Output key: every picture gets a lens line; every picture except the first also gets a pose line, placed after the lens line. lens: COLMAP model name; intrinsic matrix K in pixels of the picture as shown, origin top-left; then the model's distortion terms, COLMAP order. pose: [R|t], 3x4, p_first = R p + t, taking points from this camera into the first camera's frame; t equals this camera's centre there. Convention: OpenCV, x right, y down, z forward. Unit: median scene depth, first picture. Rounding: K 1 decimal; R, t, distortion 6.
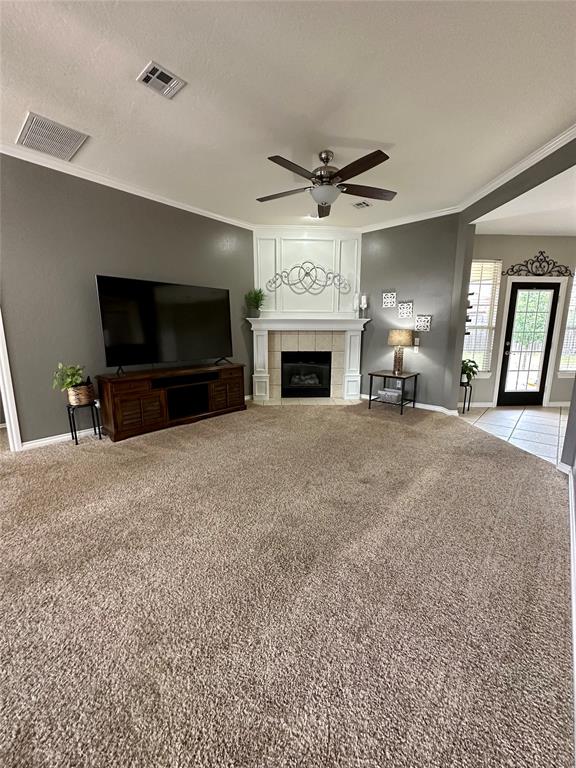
lens RADIAL K [[306.0, 0, 287.8], [0, 306.0, 385.2], [0, 0, 1]] dist [-0.006591, -0.000492]
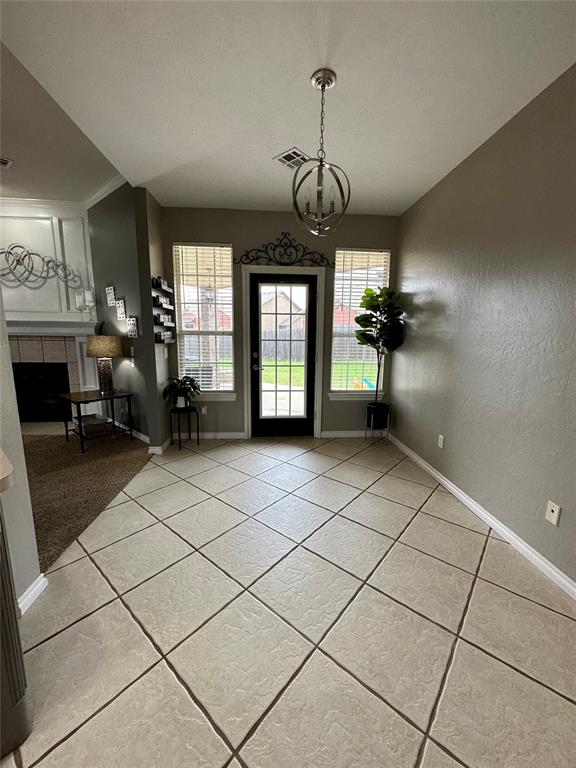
lens RADIAL K [[306.0, 0, 286.3], [0, 306.0, 388.5], [0, 0, 1]] dist [-0.006591, -0.000492]
pose [[0.999384, 0.006046, 0.034583, 0.760780], [-0.005513, 0.999865, -0.015476, -0.041299], [-0.034671, 0.015276, 0.999282, 0.236310]]
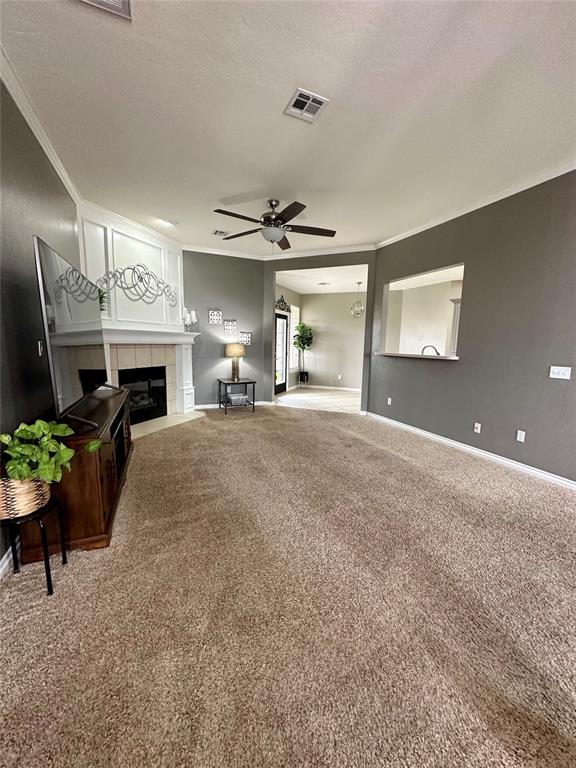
lens RADIAL K [[306.0, 0, 290.8], [0, 306.0, 385.8], [0, 0, 1]] dist [-0.006591, -0.000492]
pose [[0.414264, -0.121861, 0.901962, -0.620892], [0.146038, 0.987056, 0.066284, -0.064322], [-0.898364, 0.104261, 0.426698, 0.298763]]
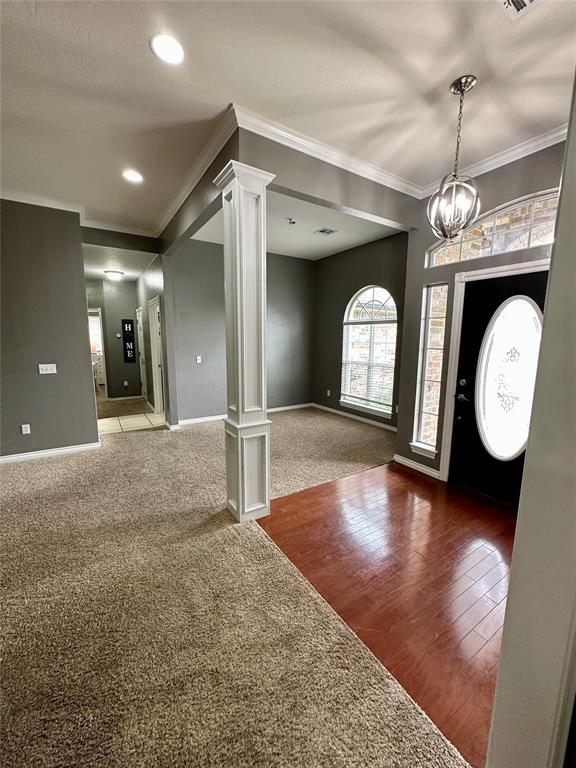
lens RADIAL K [[306.0, 0, 288.7], [0, 306.0, 381.9], [0, 0, 1]] dist [-0.006591, -0.000492]
pose [[-0.963636, -0.050370, 0.262428, -0.629260], [0.039096, 0.944931, 0.324927, -0.139840], [-0.264343, 0.323371, -0.908600, 0.537503]]
